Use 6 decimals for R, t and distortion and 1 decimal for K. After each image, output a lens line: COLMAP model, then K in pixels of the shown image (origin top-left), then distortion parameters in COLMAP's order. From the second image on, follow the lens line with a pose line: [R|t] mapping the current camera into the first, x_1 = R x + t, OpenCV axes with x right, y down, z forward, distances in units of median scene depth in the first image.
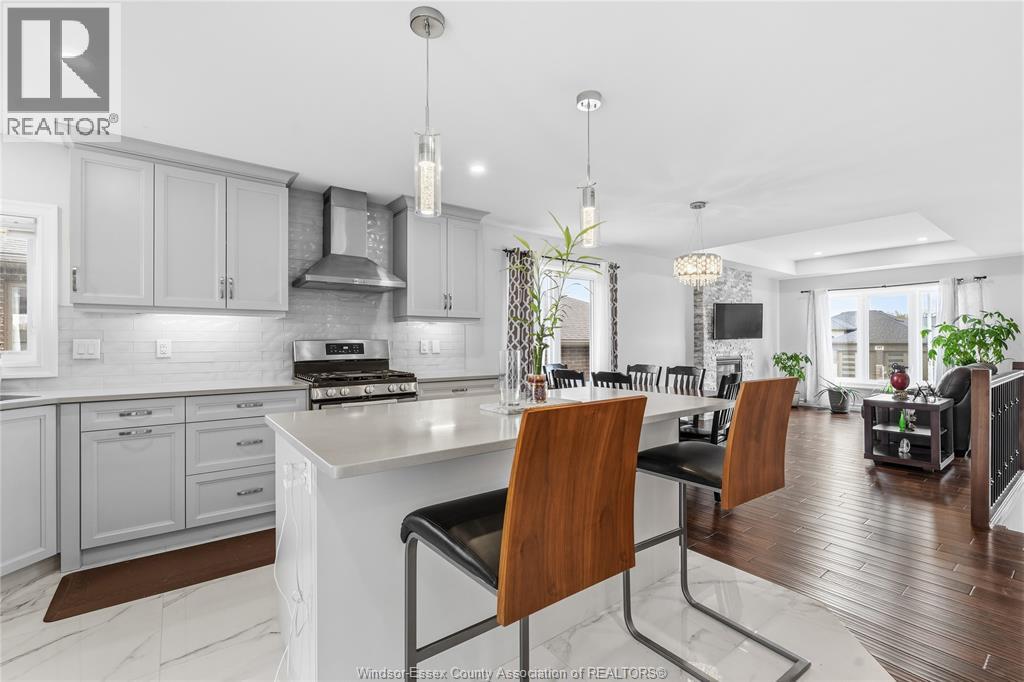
lens RADIAL K [[454.1, 0, 509.7], [0, 454.1, 339.9], [0, 0, 1]] dist [-0.004611, -0.000562]
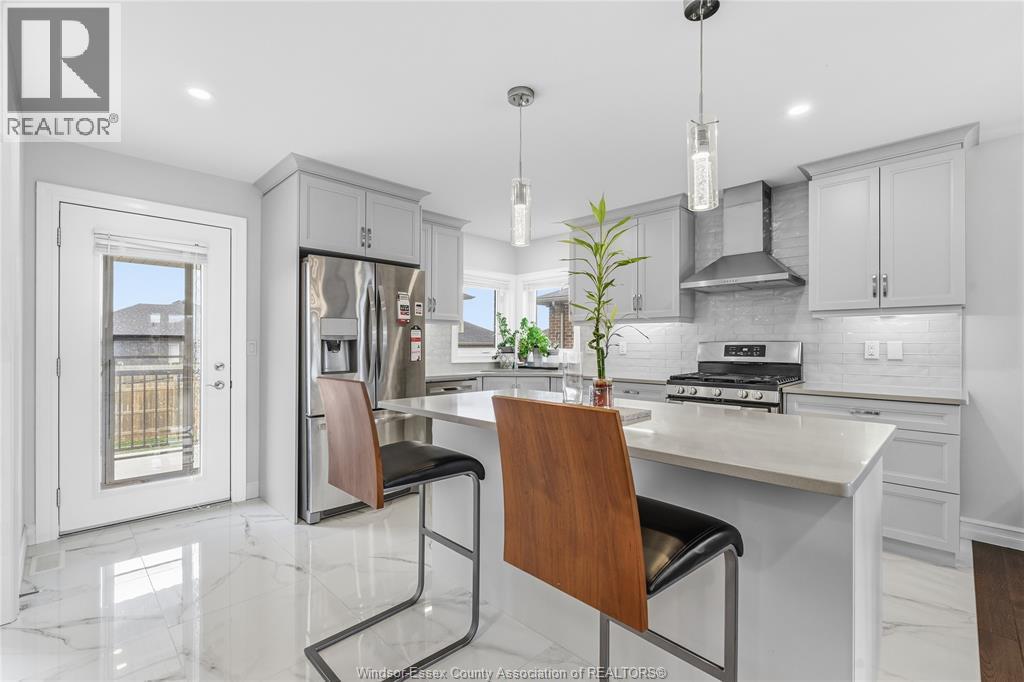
lens RADIAL K [[454.1, 0, 520.3], [0, 454.1, 344.4], [0, 0, 1]] dist [-0.004611, -0.000562]
pose [[0.135405, 0.001156, -0.990790, 0.298040], [0.004911, 0.999986, 0.001838, 0.001195], [0.990778, -0.005115, 0.135397, 0.221241]]
